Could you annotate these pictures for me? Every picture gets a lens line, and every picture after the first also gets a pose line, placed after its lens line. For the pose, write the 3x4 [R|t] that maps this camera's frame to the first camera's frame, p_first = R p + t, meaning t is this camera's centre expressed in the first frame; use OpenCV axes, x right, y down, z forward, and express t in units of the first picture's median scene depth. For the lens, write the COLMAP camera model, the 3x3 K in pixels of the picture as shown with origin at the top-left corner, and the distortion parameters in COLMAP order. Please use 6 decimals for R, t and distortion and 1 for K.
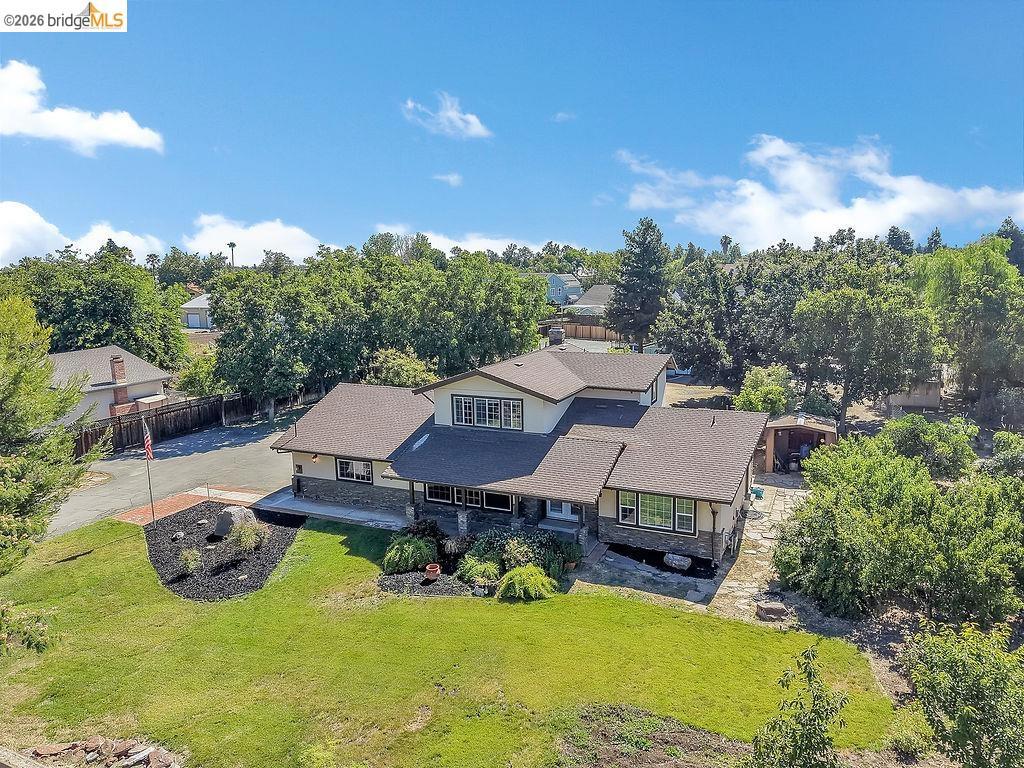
lens RADIAL K [[693.8, 0, 551.4], [0, 693.8, 384.7], [0, 0, 1]] dist [0.016279, -0.020195]
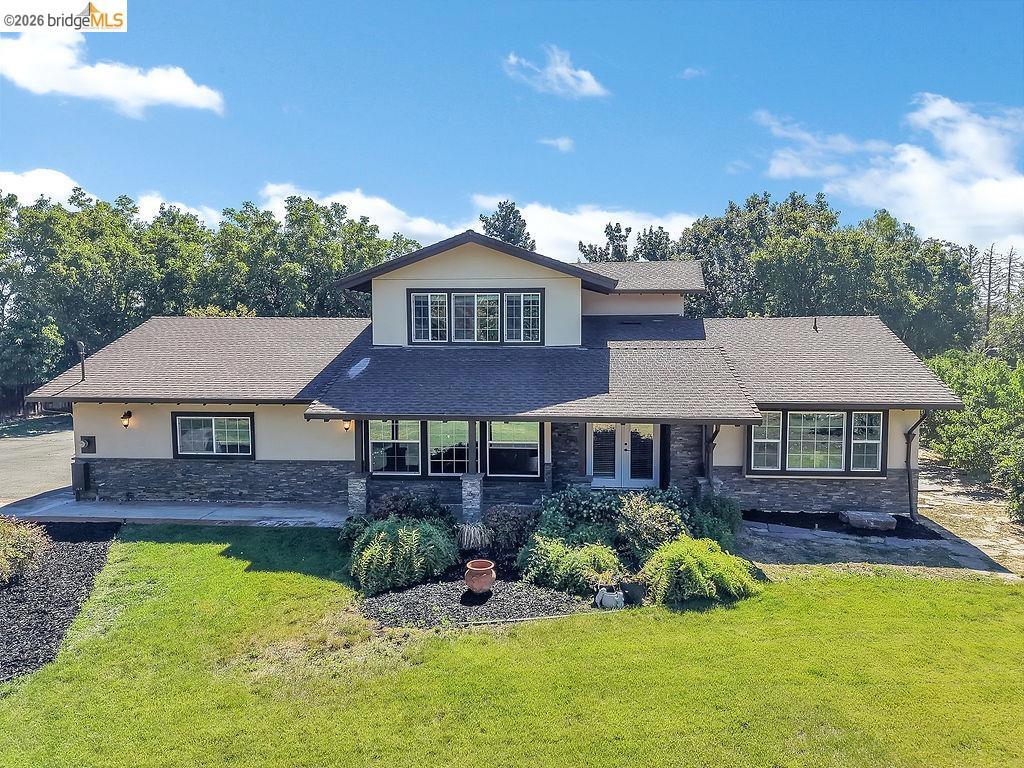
lens RADIAL K [[693.8, 0, 551.4], [0, 693.8, 384.7], [0, 0, 1]] dist [0.016279, -0.020195]
pose [[0.947133, -0.015071, 0.320487, -0.231464], [0.043612, 0.995672, -0.082066, 0.154629], [-0.317864, 0.091704, 0.943691, 0.453513]]
